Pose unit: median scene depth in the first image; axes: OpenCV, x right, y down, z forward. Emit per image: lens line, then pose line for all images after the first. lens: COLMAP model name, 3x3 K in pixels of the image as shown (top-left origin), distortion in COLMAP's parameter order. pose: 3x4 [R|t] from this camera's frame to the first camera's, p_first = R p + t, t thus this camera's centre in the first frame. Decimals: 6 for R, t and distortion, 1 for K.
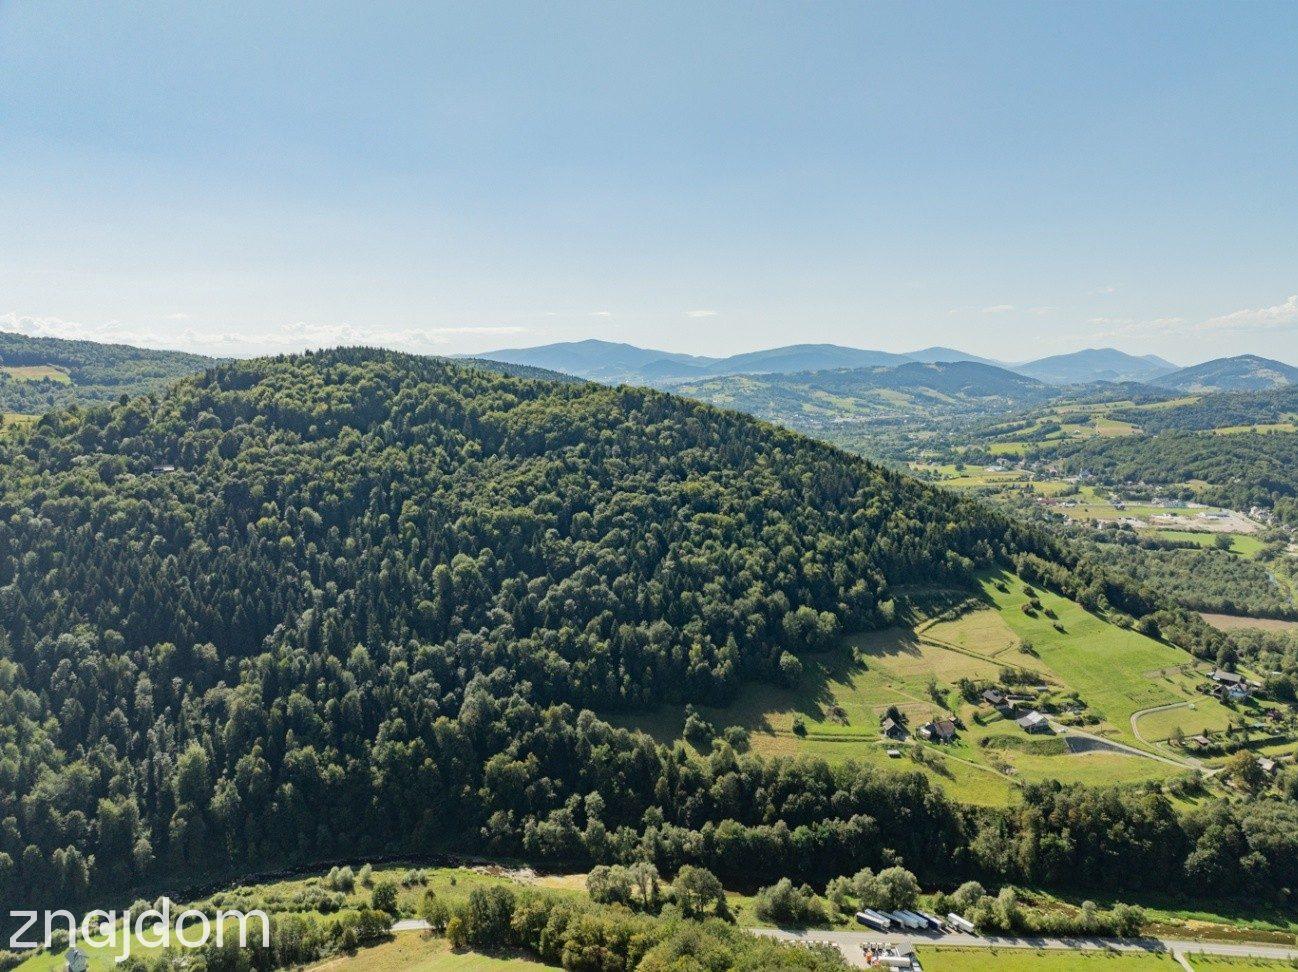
lens RADIAL K [[915.4, 0, 651.9], [0, 915.4, 486.2], [0, 0, 1]] dist [-0.041988, 0.008786]
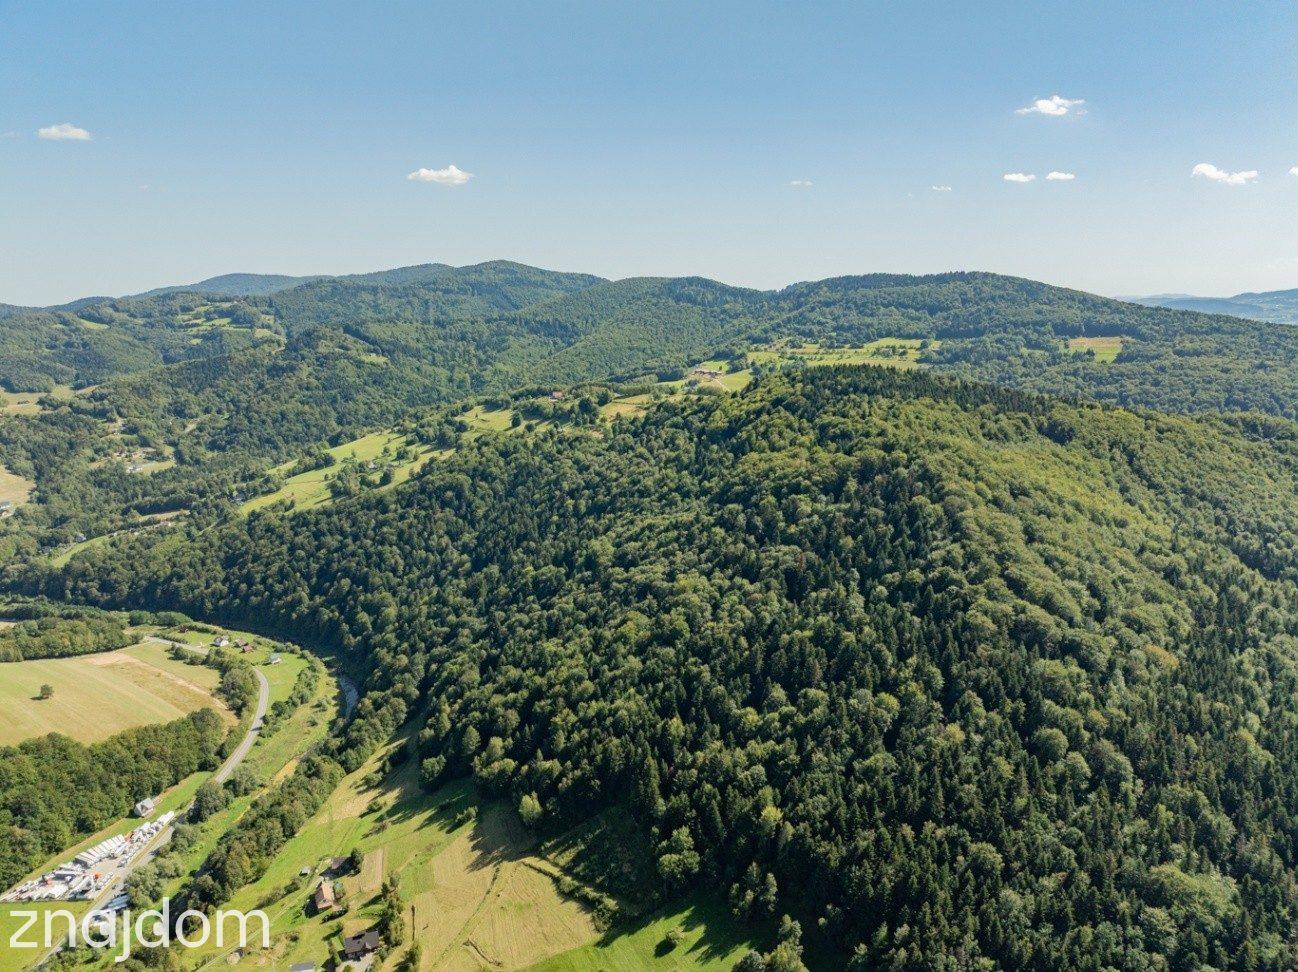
lens RADIAL K [[915.4, 0, 650.8], [0, 915.4, 488.9], [0, 0, 1]] dist [-0.041988, 0.008786]
pose [[0.060145, 0.206610, -0.976573, 1.017945], [-0.122492, 0.972478, 0.198200, -0.297059], [0.990645, 0.107701, 0.083798, 1.111504]]
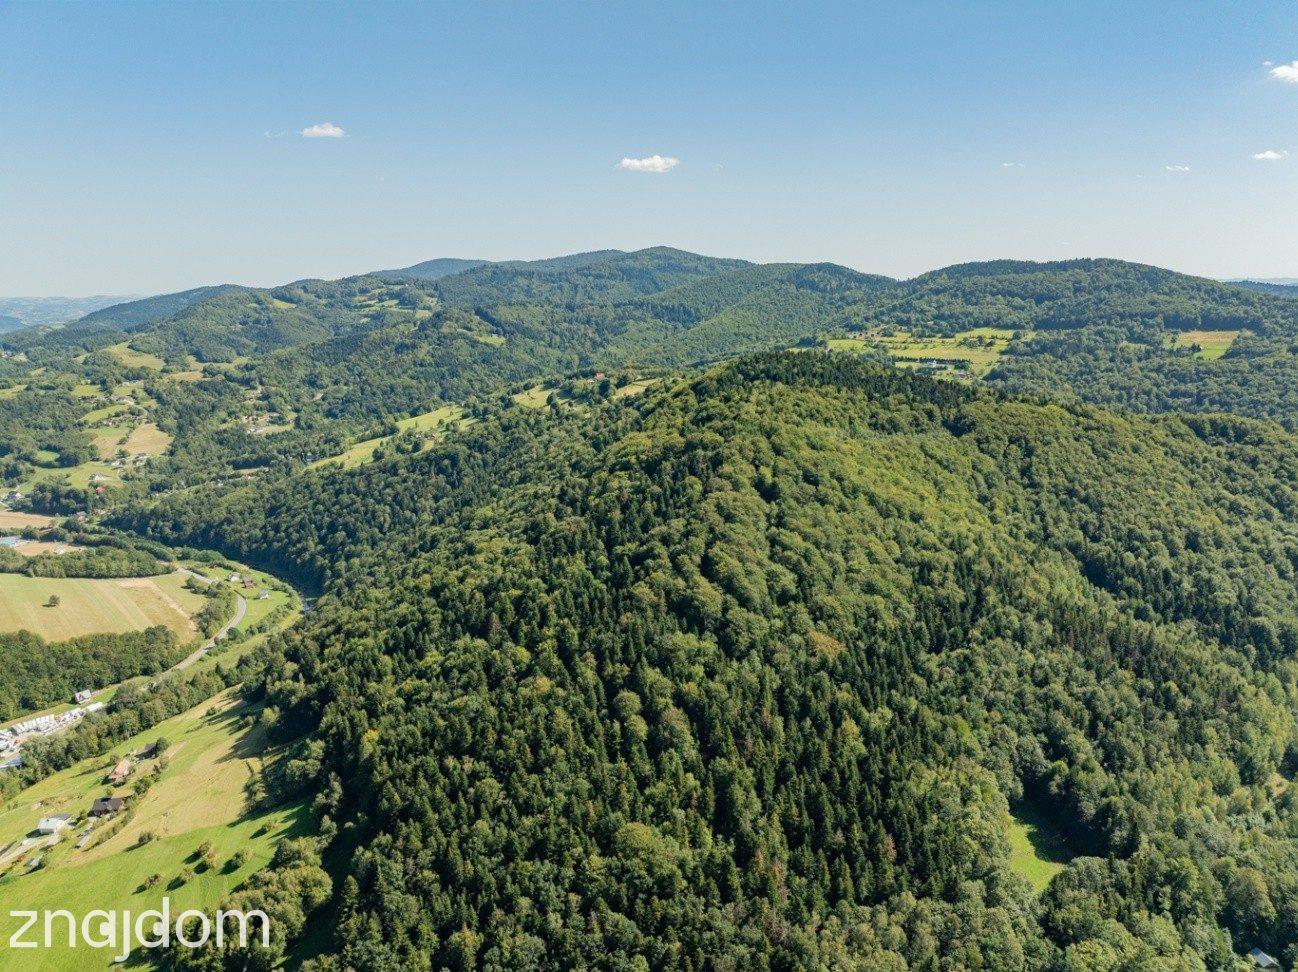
lens RADIAL K [[915.4, 0, 647.5], [0, 915.4, 482.7], [0, 0, 1]] dist [-0.041988, 0.008786]
pose [[-0.177014, 0.211751, -0.961159, 1.069631], [-0.124677, 0.963889, 0.235314, -0.358276], [0.976279, 0.161489, -0.144222, 1.582865]]
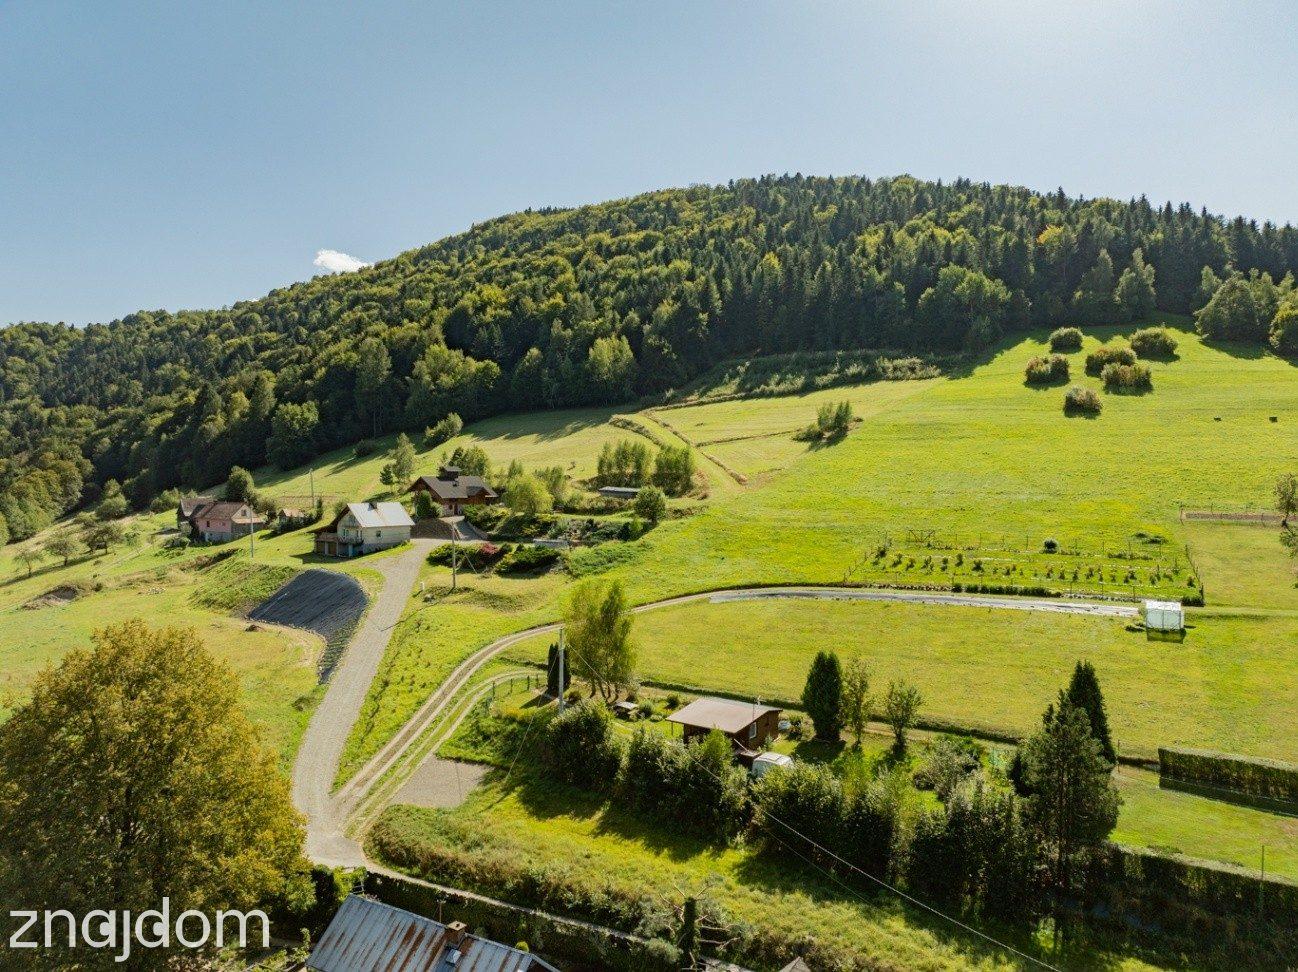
lens RADIAL K [[915.4, 0, 654.0], [0, 915.4, 485.4], [0, 0, 1]] dist [-0.041988, 0.008786]
pose [[0.643782, 0.019773, -0.764954, 0.651532], [-0.107433, 0.992100, -0.064771, 0.239375], [0.757630, 0.123880, 0.640820, 0.834762]]
